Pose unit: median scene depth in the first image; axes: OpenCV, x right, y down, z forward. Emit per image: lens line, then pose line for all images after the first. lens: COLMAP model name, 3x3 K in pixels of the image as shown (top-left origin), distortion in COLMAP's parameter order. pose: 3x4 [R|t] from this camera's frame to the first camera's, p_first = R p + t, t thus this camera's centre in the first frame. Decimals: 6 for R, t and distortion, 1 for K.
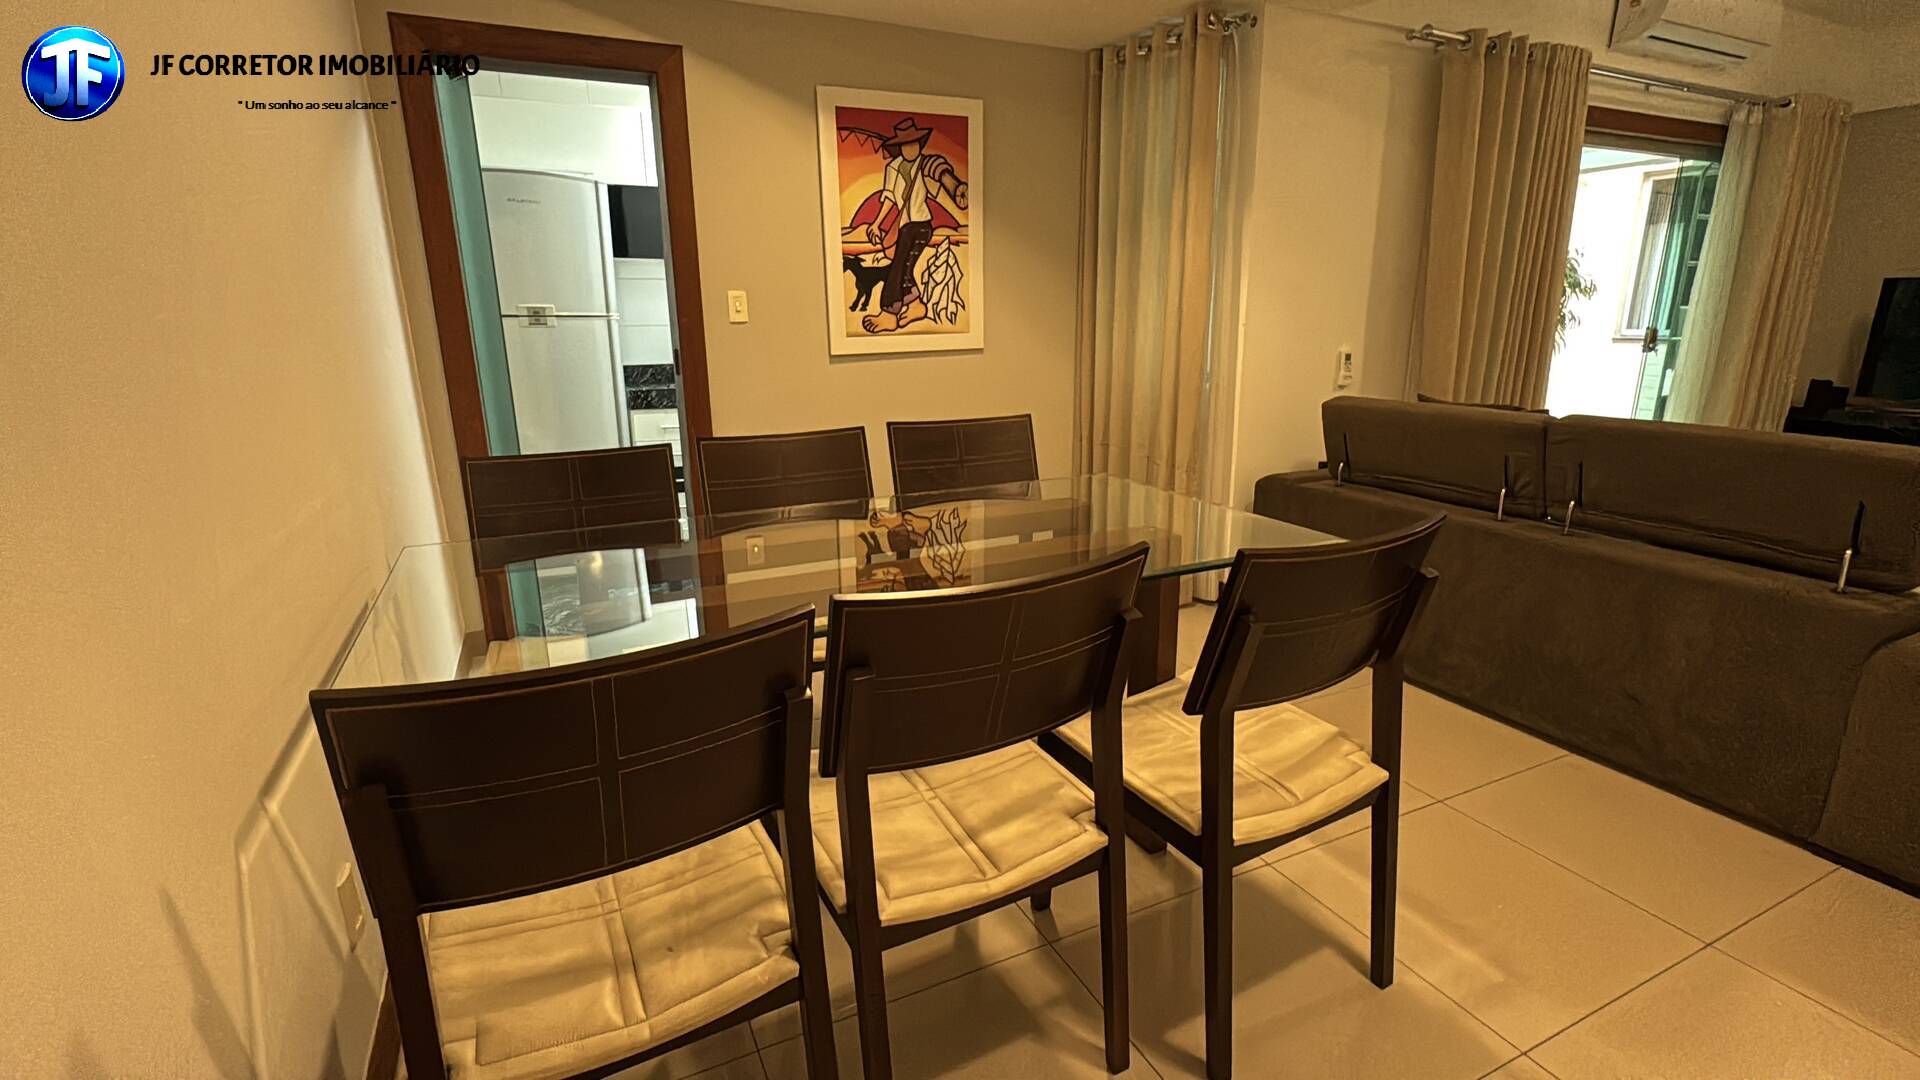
lens RADIAL K [[871.4, 0, 960.0], [0, 871.4, 540.0], [0, 0, 1]] dist [-0.002165, 0.000012]
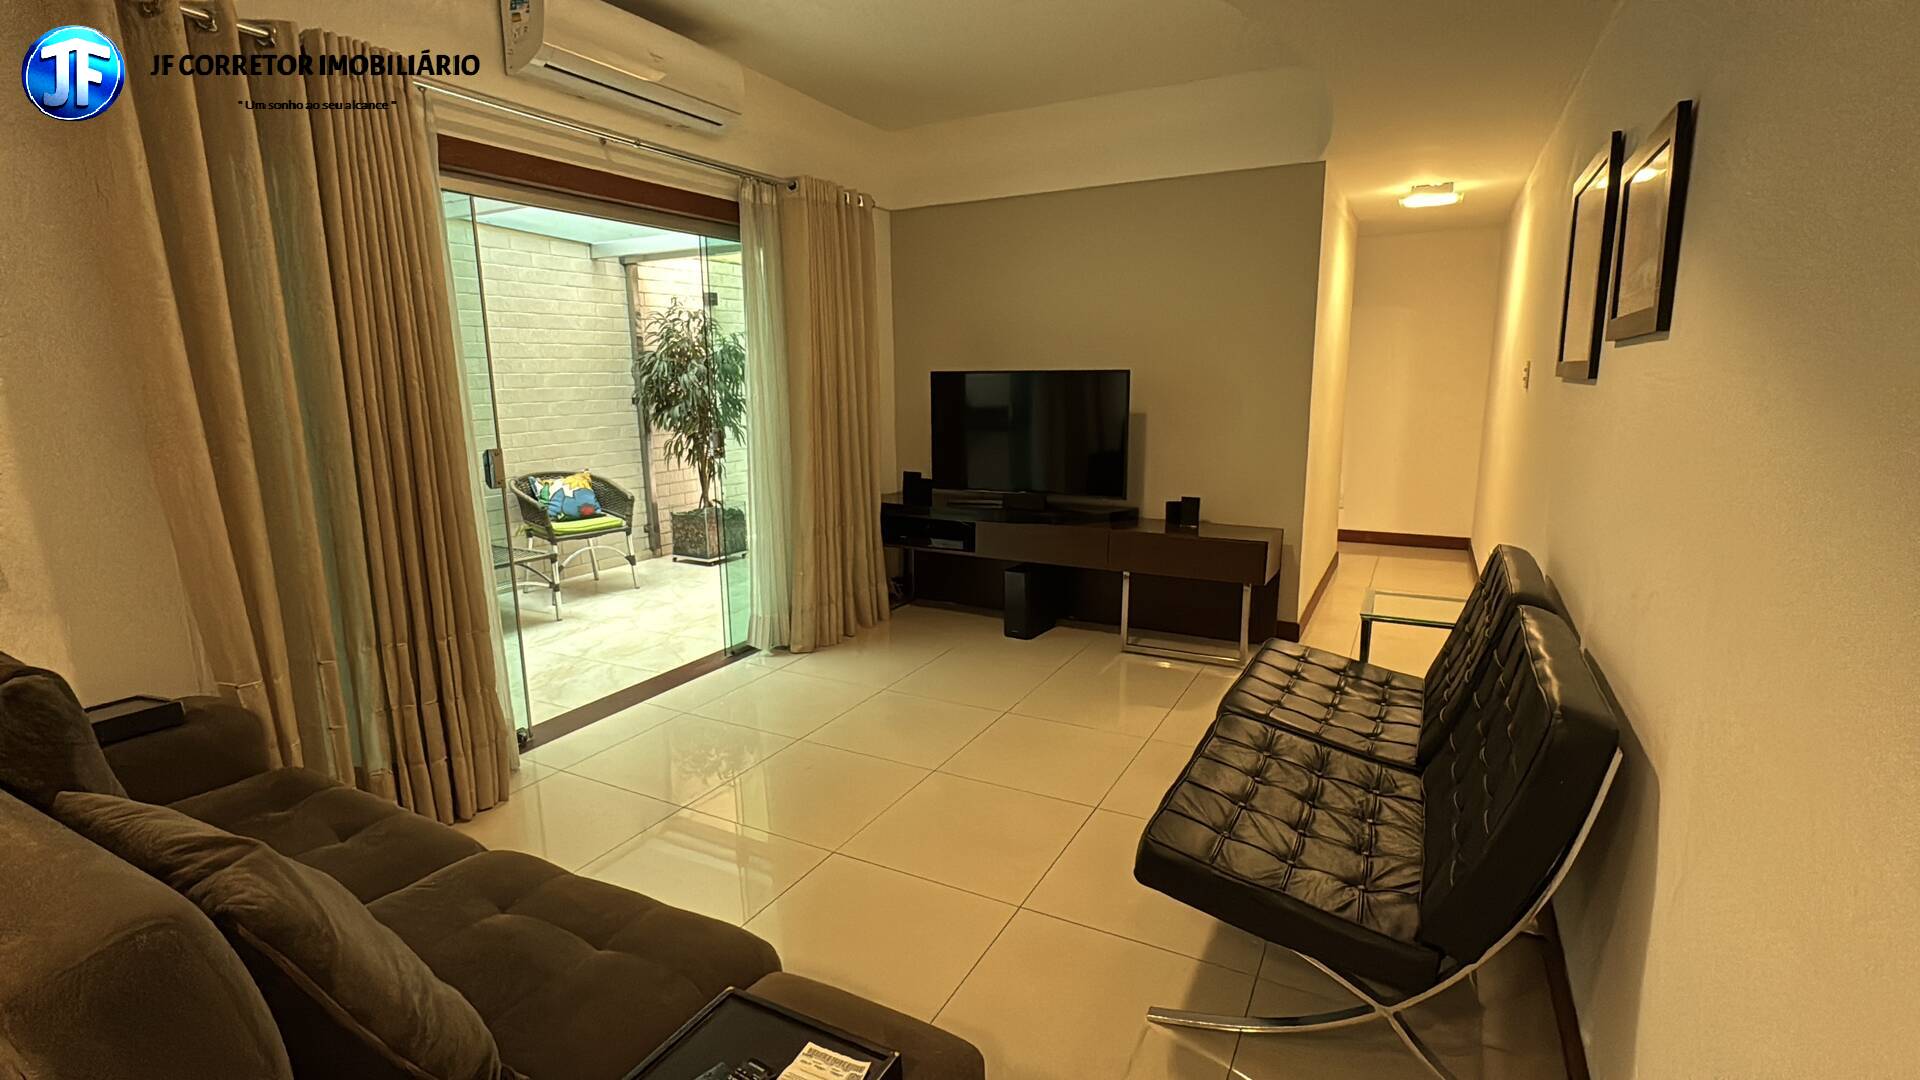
lens RADIAL K [[874.4, 0, 960.0], [0, 874.4, 540.0], [0, 0, 1]] dist [-0.003460, 0.000538]
pose [[0.806502, -0.112463, 0.580437, 0.642152], [0.157129, 0.987208, -0.027049, -0.103717], [-0.569970, 0.113018, 0.813856, 0.244116]]
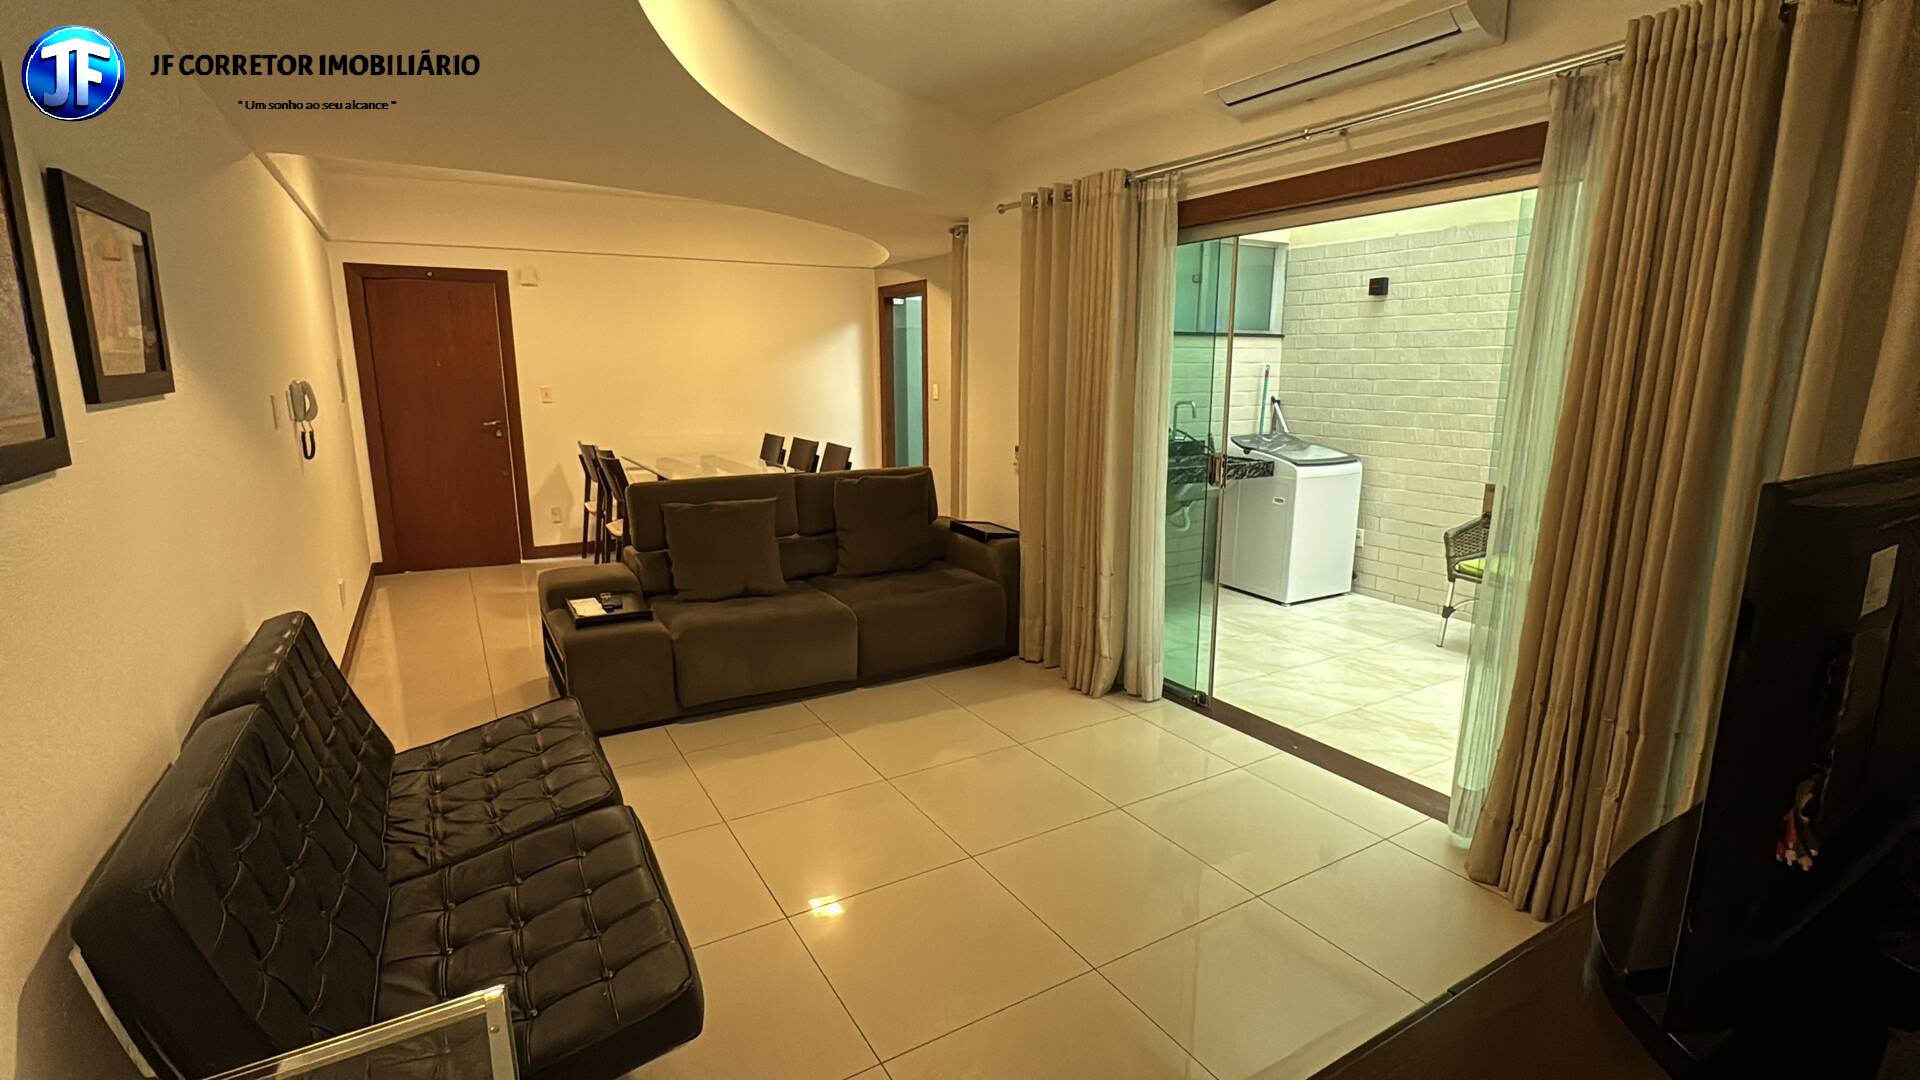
lens RADIAL K [[874.4, 0, 960.0], [0, 874.4, 540.0], [0, 0, 1]] dist [-0.003460, 0.000538]
pose [[0.088695, 0.205070, -0.974720, 1.764702], [-0.256089, 0.950376, 0.176646, -0.296306], [0.962575, 0.233948, 0.136810, 0.800484]]
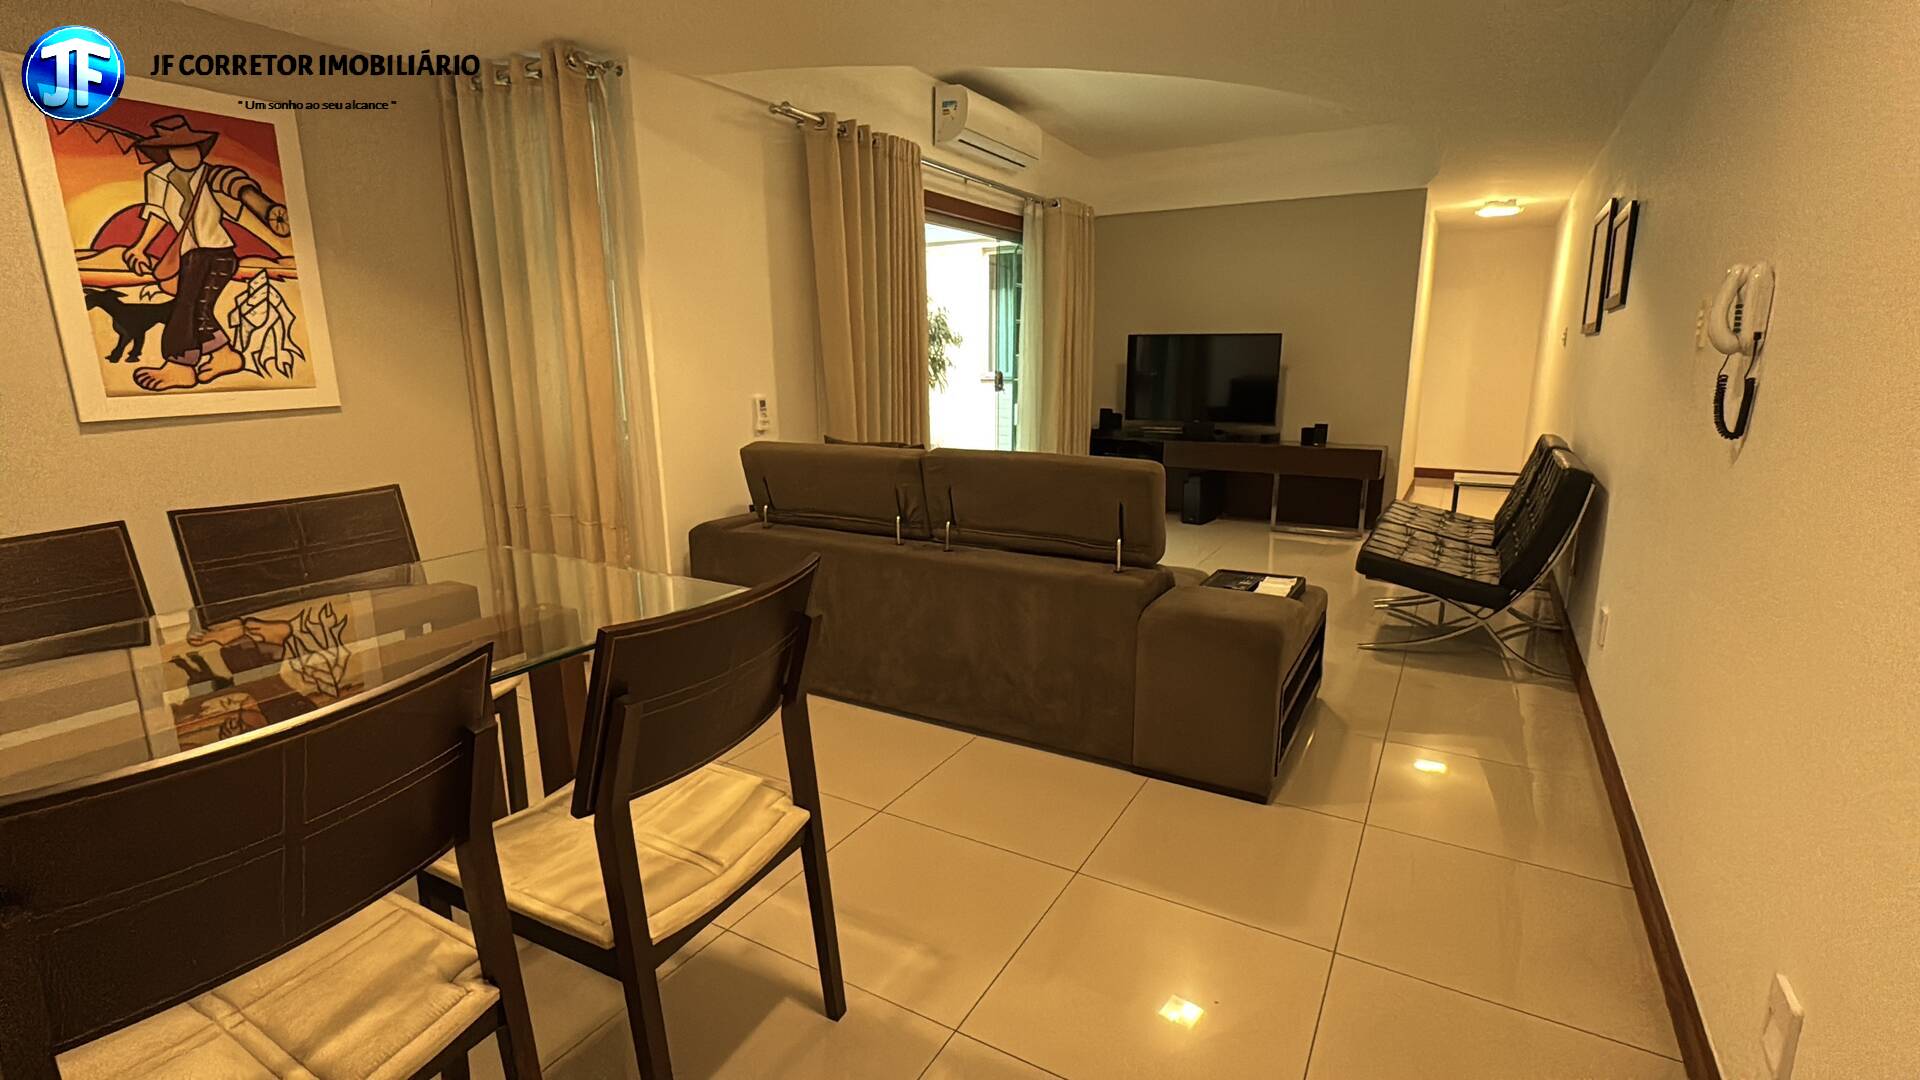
lens RADIAL K [[874.4, 0, 960.0], [0, 874.4, 540.0], [0, 0, 1]] dist [-0.003460, 0.000538]
pose [[0.827732, -0.115105, 0.549191, 0.047758], [0.142319, 0.989796, -0.007049, -0.006818], [-0.542775, 0.083996, 0.835667, 0.007929]]
